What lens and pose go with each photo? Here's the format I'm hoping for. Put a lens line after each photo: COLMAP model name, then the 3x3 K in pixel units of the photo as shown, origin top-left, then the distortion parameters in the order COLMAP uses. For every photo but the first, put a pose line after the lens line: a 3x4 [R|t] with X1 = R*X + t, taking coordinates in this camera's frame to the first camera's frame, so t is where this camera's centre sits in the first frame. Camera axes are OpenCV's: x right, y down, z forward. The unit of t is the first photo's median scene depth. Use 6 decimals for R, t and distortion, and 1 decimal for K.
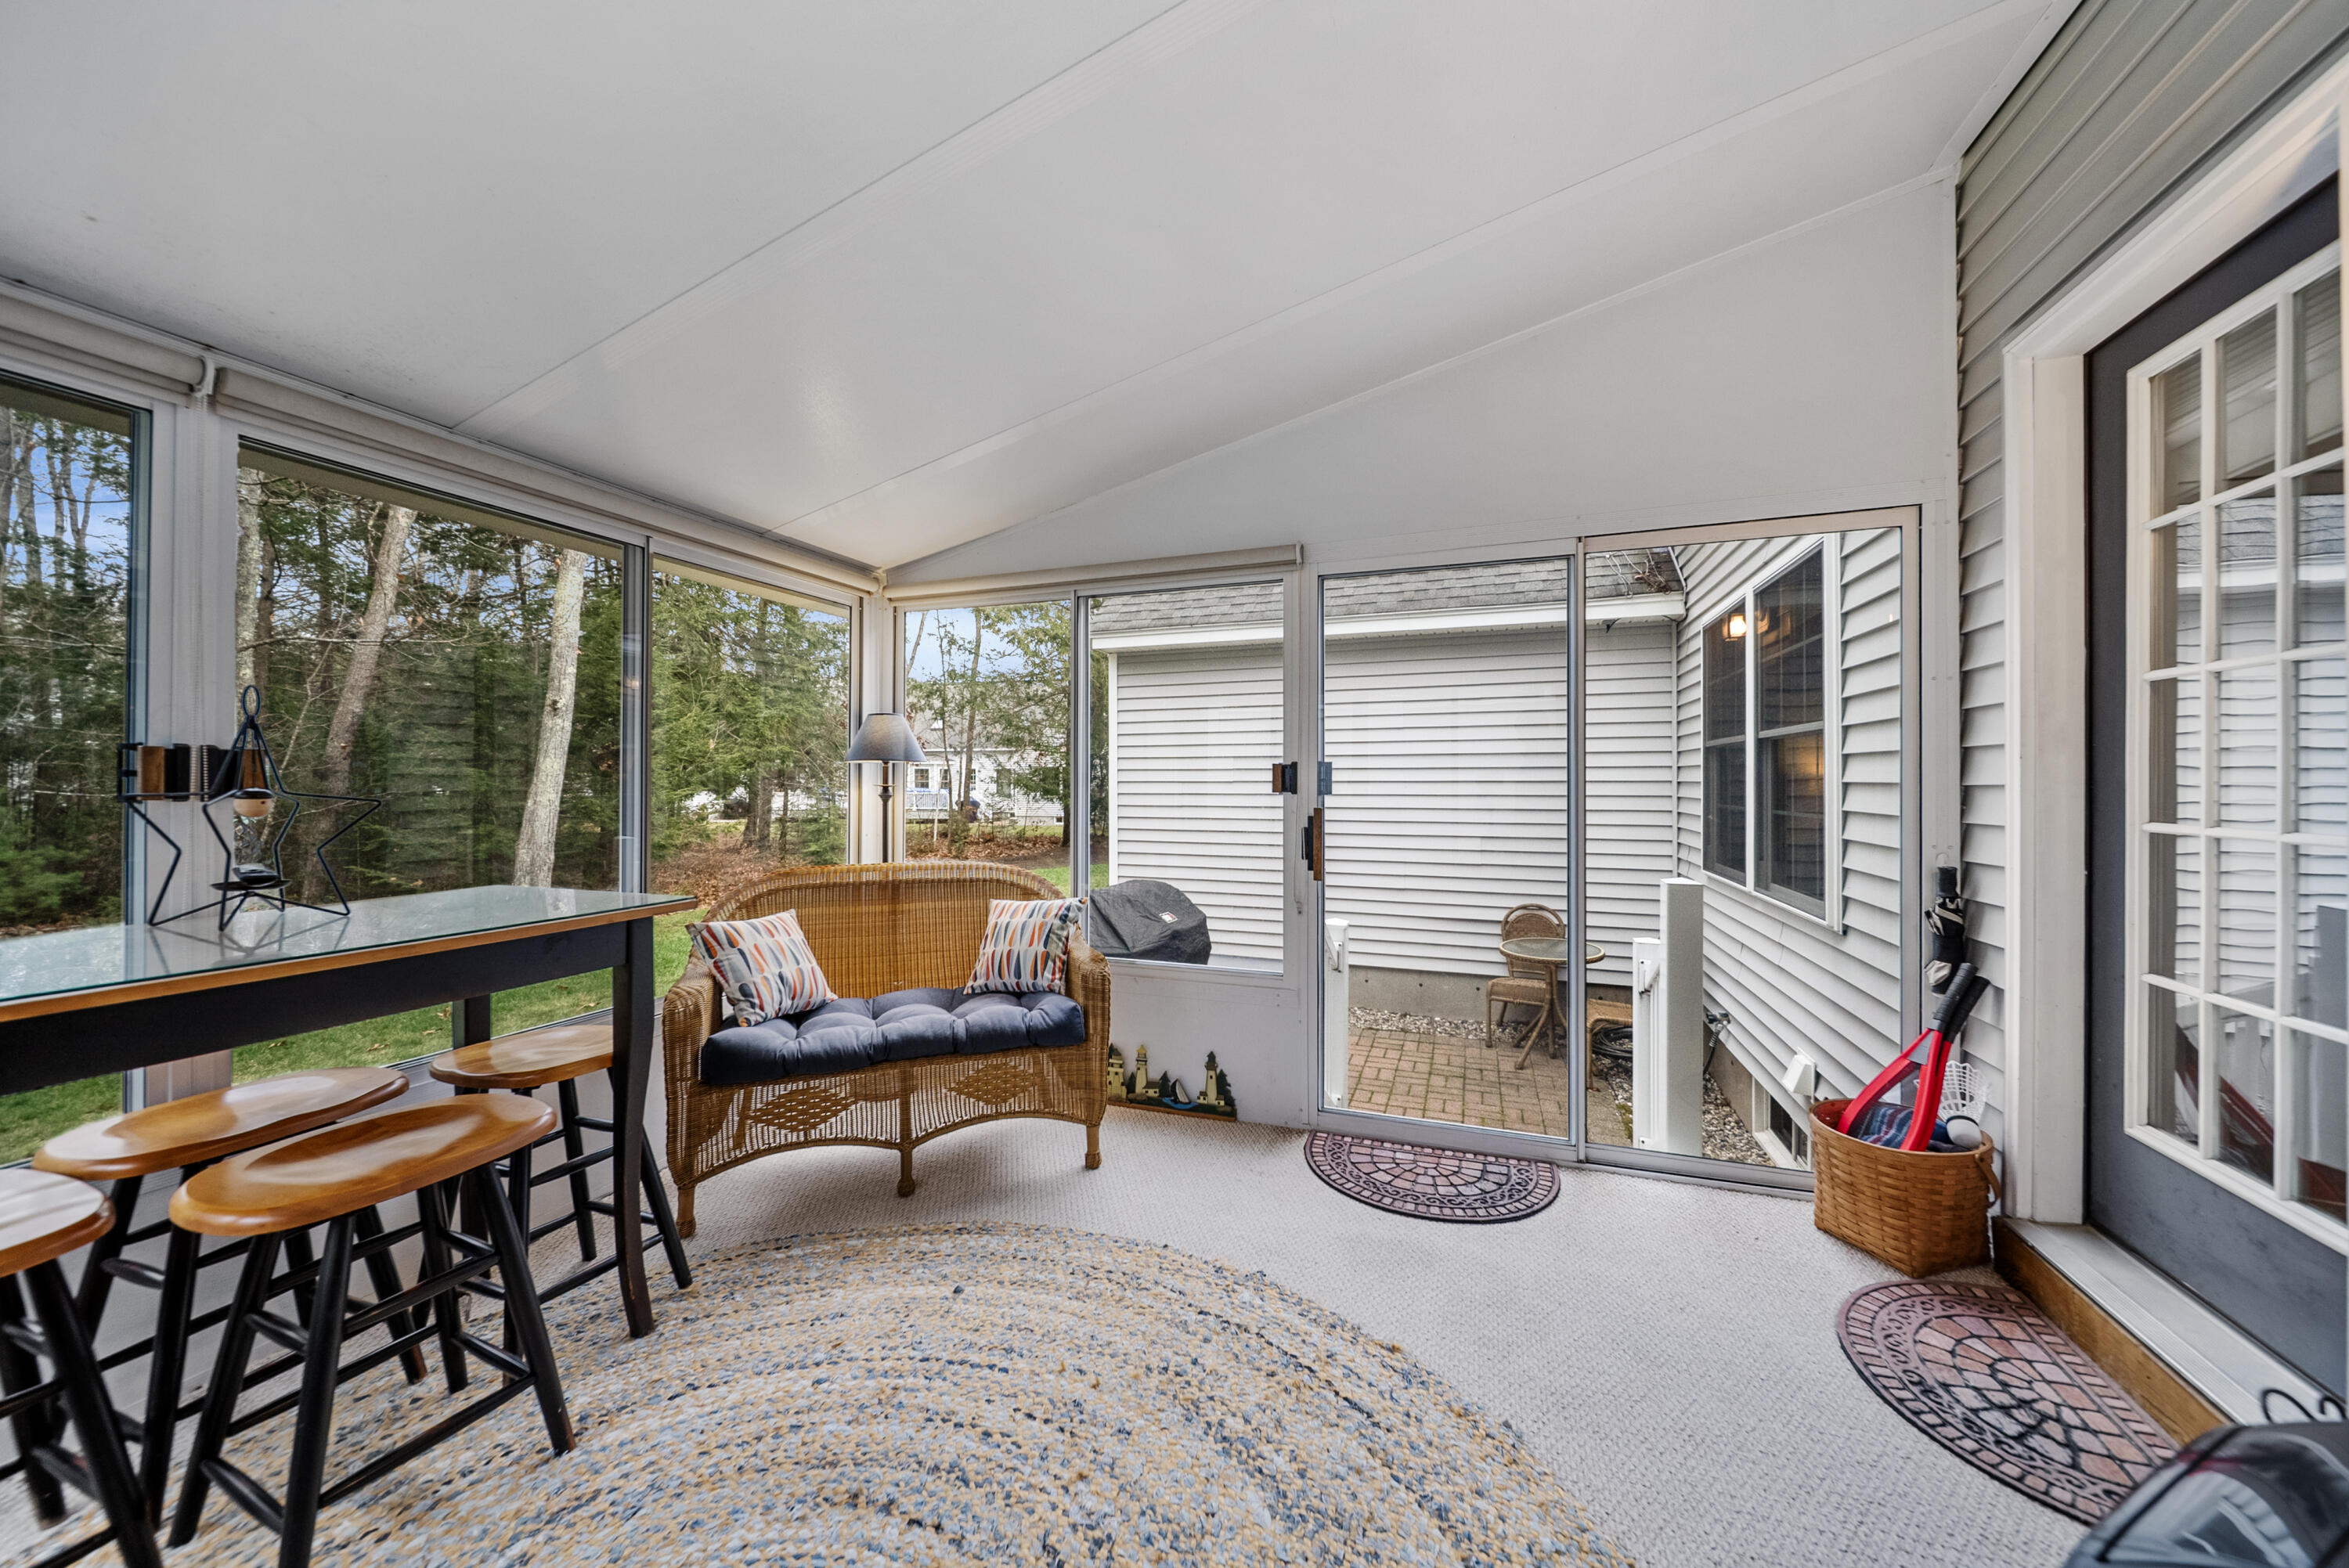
lens RADIAL K [[826.3, 0, 1174.5], [0, 826.3, 784.0], [0, 0, 1]] dist [0.000201, -0.001856]
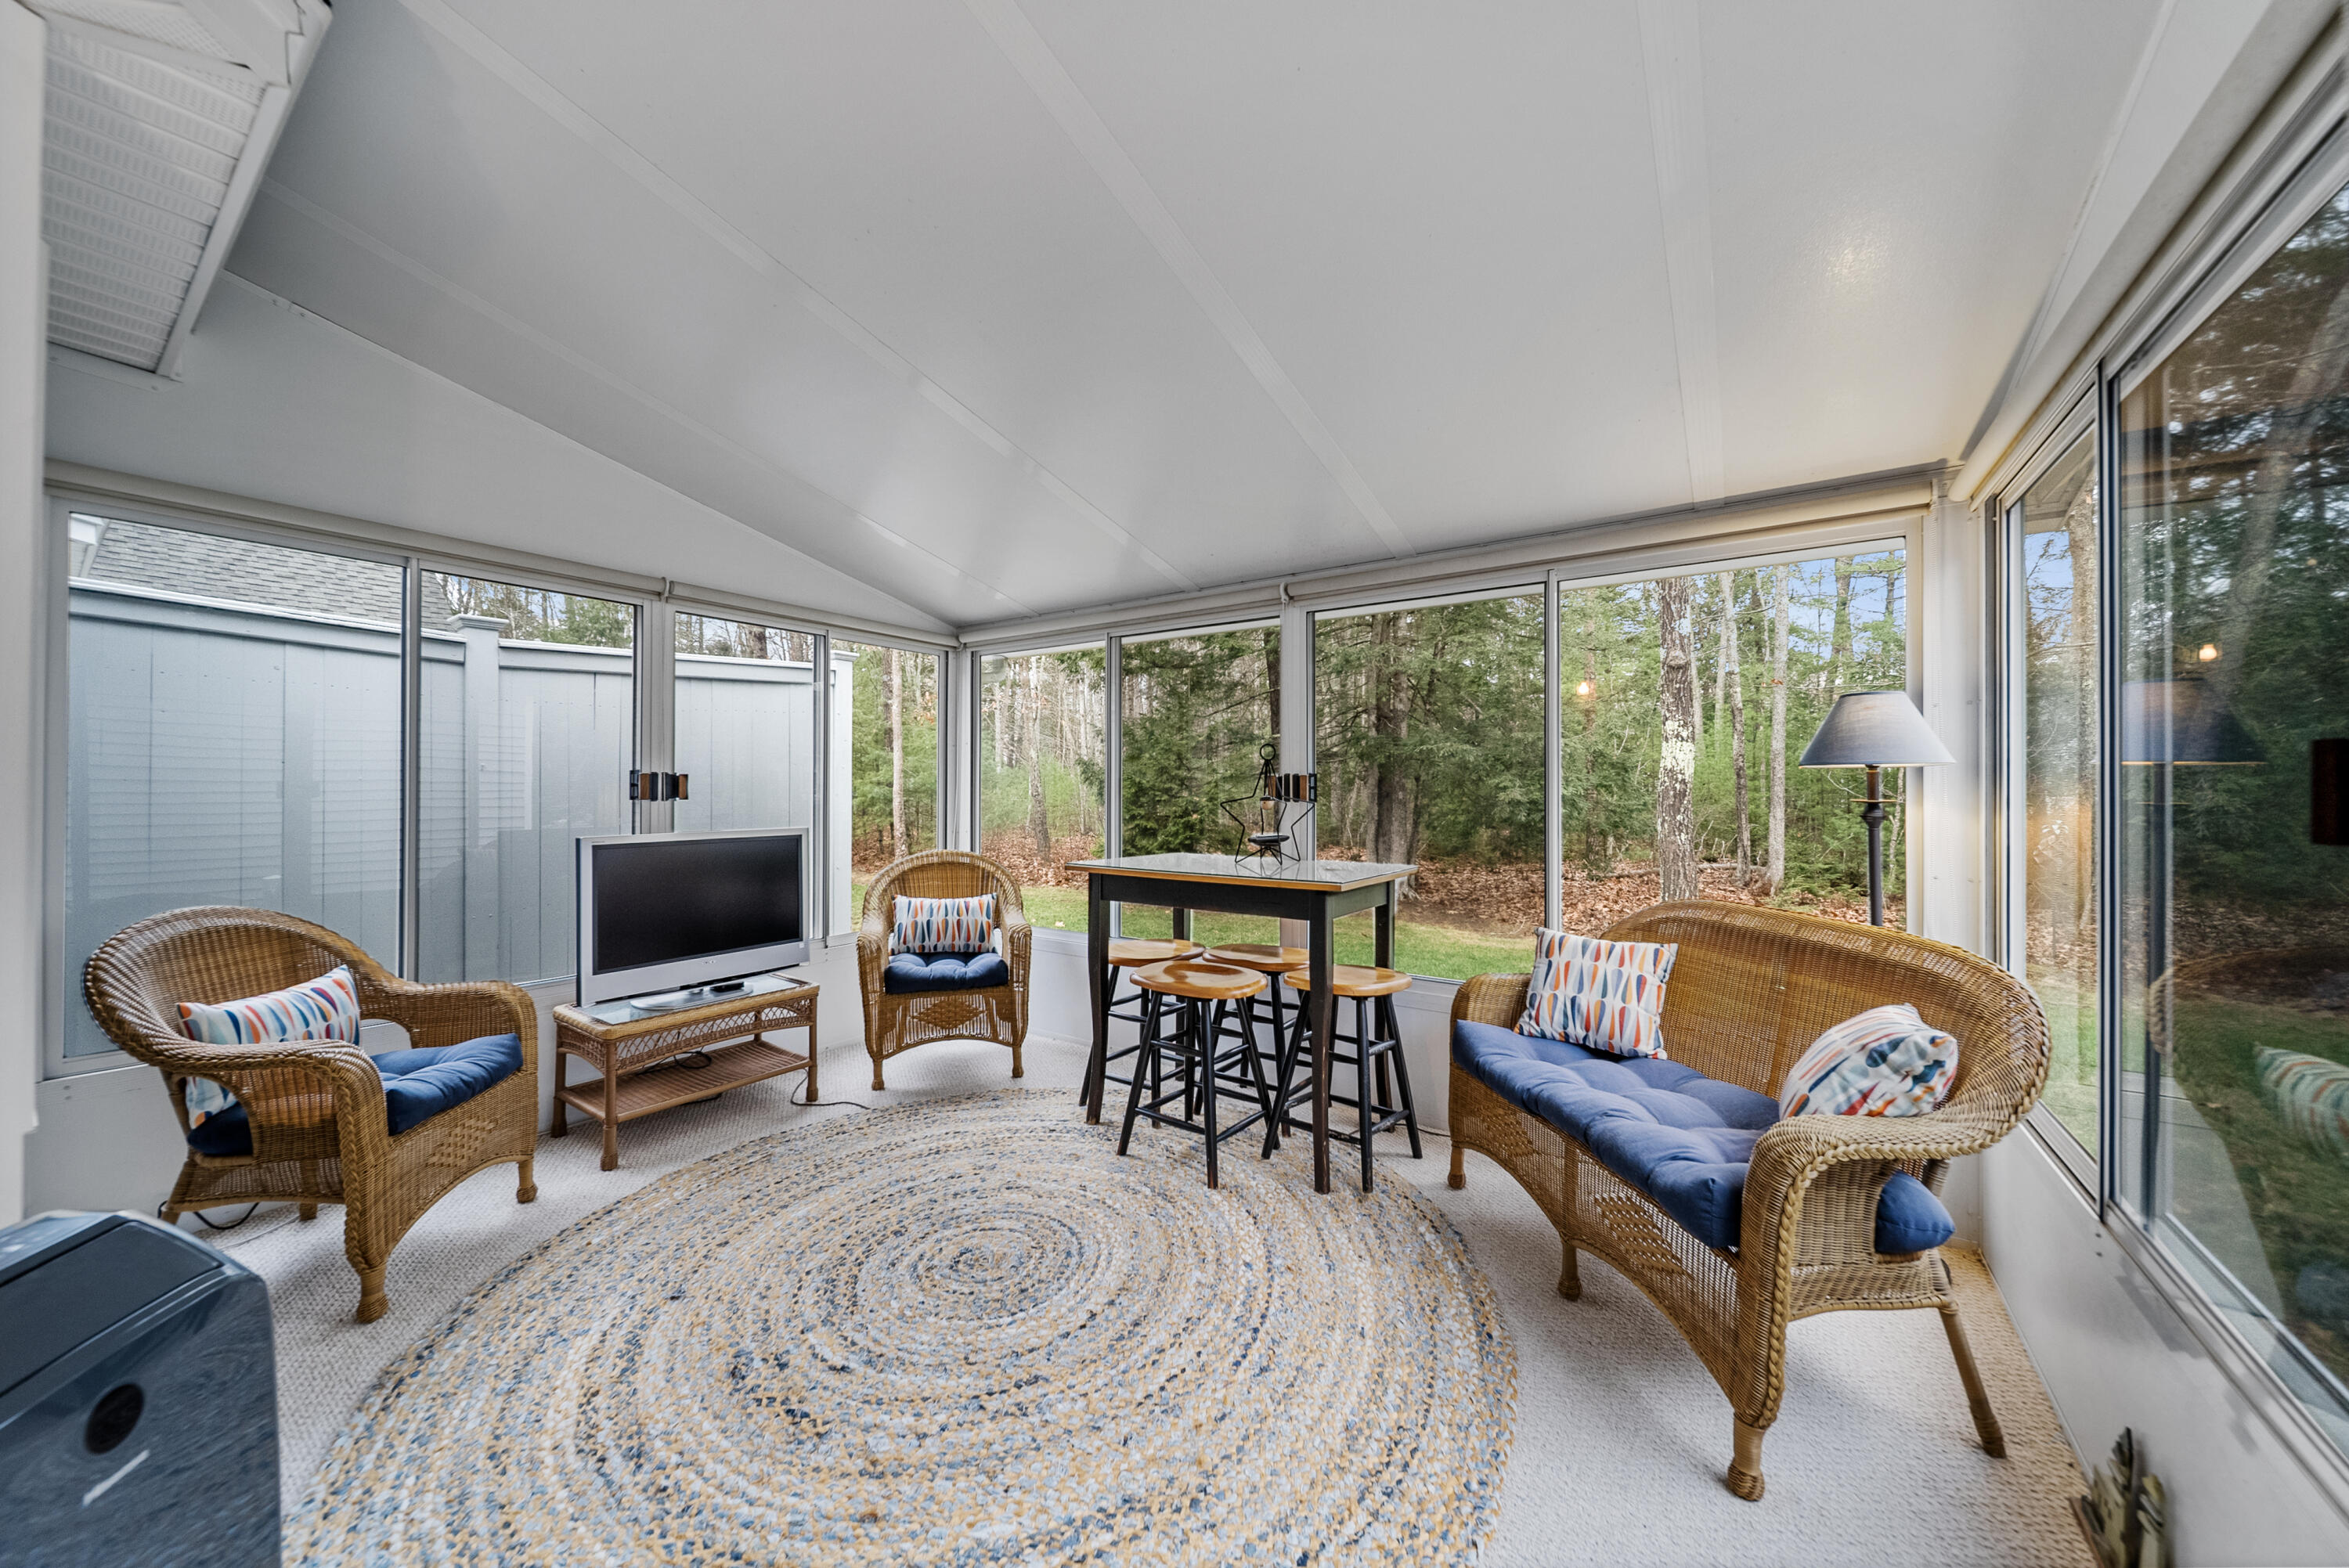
lens RADIAL K [[826.3, 0, 1174.5], [0, 826.3, 784.0], [0, 0, 1]] dist [0.000201, -0.001856]
pose [[-0.245313, -0.008557, -0.969406, 0.752529], [-0.007069, 0.999950, -0.007038, -0.005560], [0.969418, 0.005126, -0.245362, 1.079295]]
